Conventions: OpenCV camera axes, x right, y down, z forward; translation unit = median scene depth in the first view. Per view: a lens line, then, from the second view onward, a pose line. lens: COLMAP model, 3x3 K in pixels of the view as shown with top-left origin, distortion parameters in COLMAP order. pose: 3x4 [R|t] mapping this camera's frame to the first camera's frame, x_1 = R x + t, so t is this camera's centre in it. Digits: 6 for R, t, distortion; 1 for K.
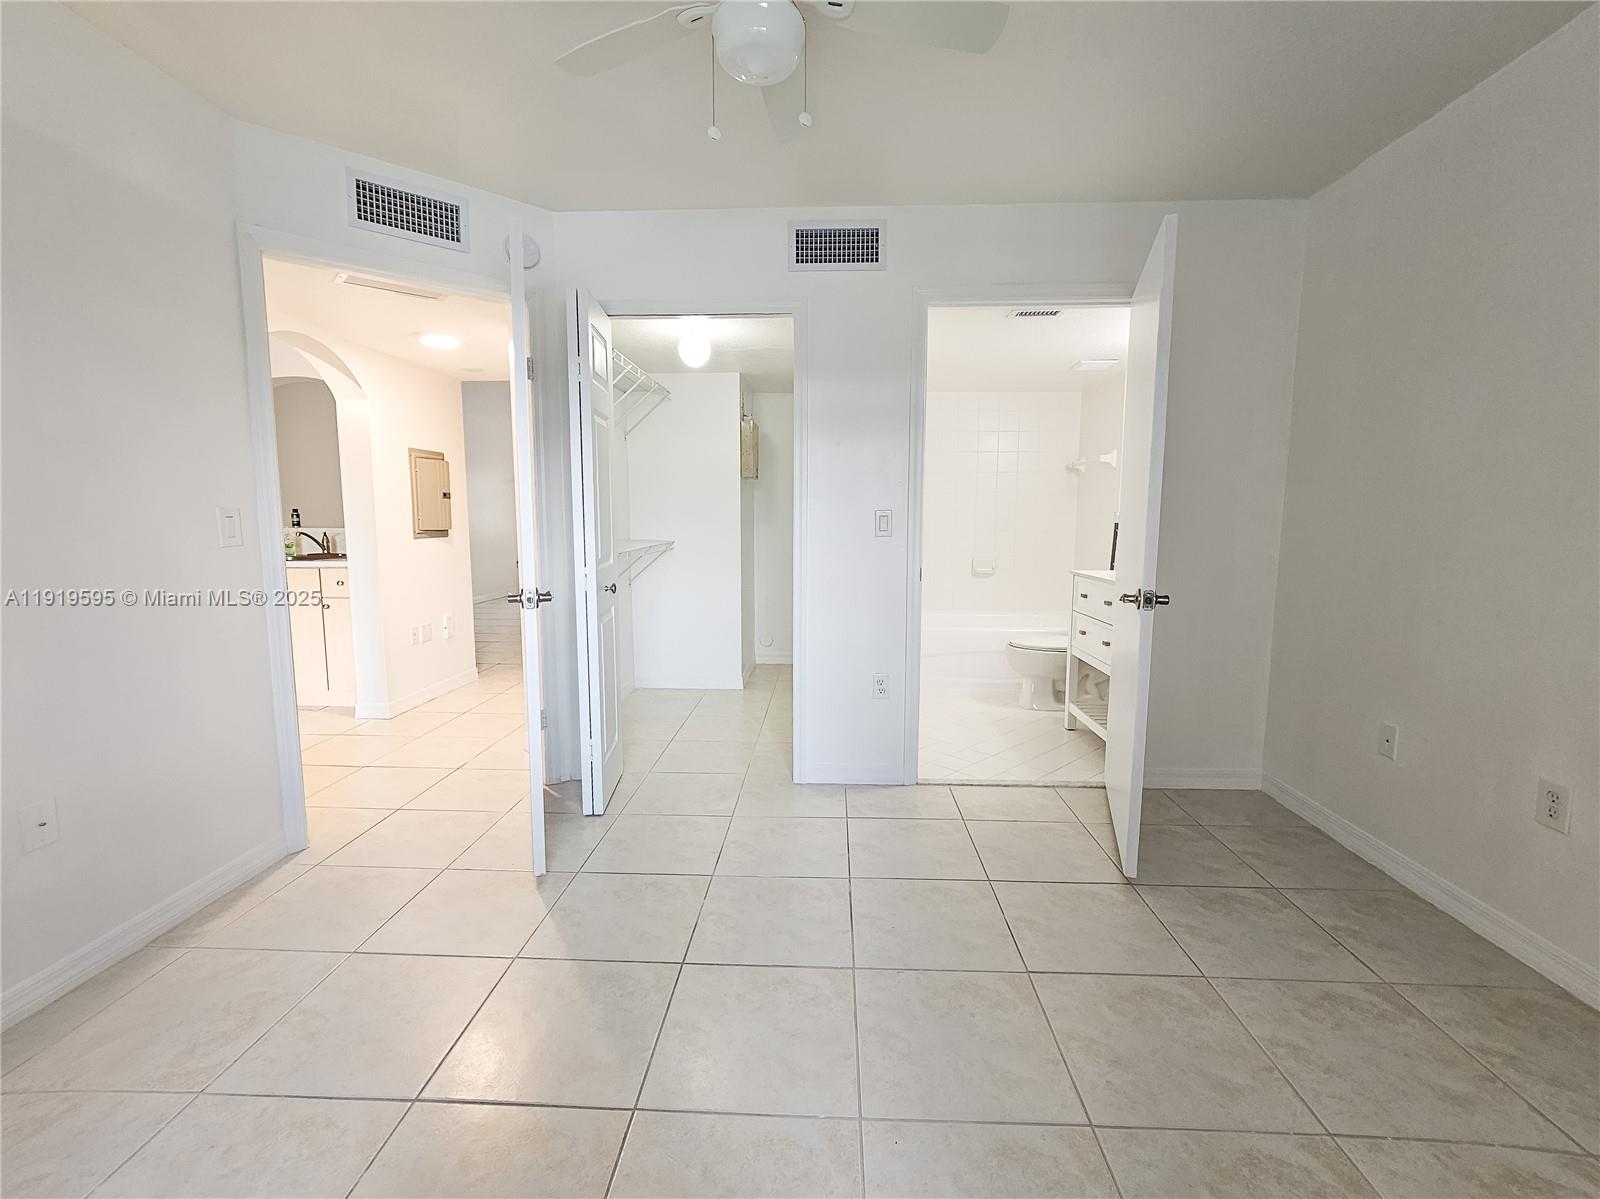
lens RADIAL K [[691.6, 0, 800.0], [0, 691.6, 599.5], [0, 0, 1]] dist [0.002157, -0.000054]
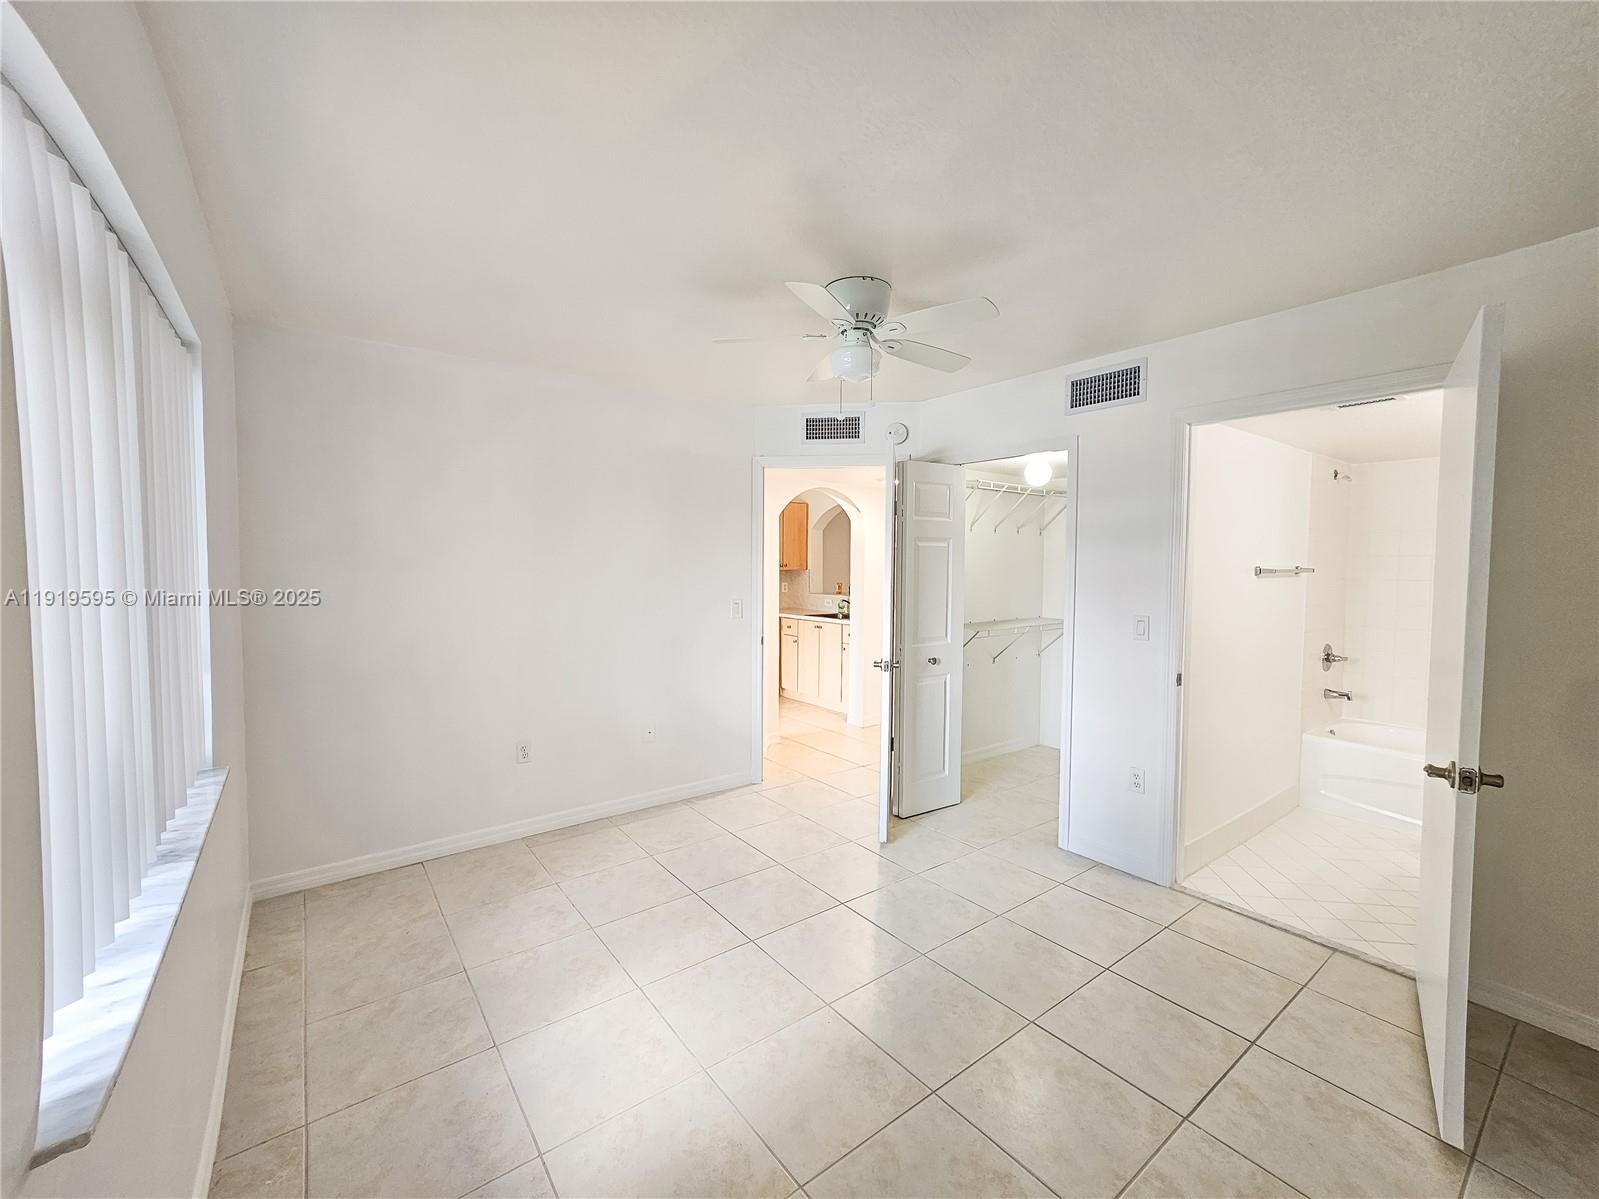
lens RADIAL K [[664.4, 0, 799.5], [0, 664.4, 599.5], [0, 0, 1]] dist [-0.000784, -0.000189]
pose [[0.643509, 0.046979, -0.763996, 0.548862], [-0.100608, 0.994647, -0.023580, -0.073620], [0.758798, 0.092038, 0.644790, -0.069778]]
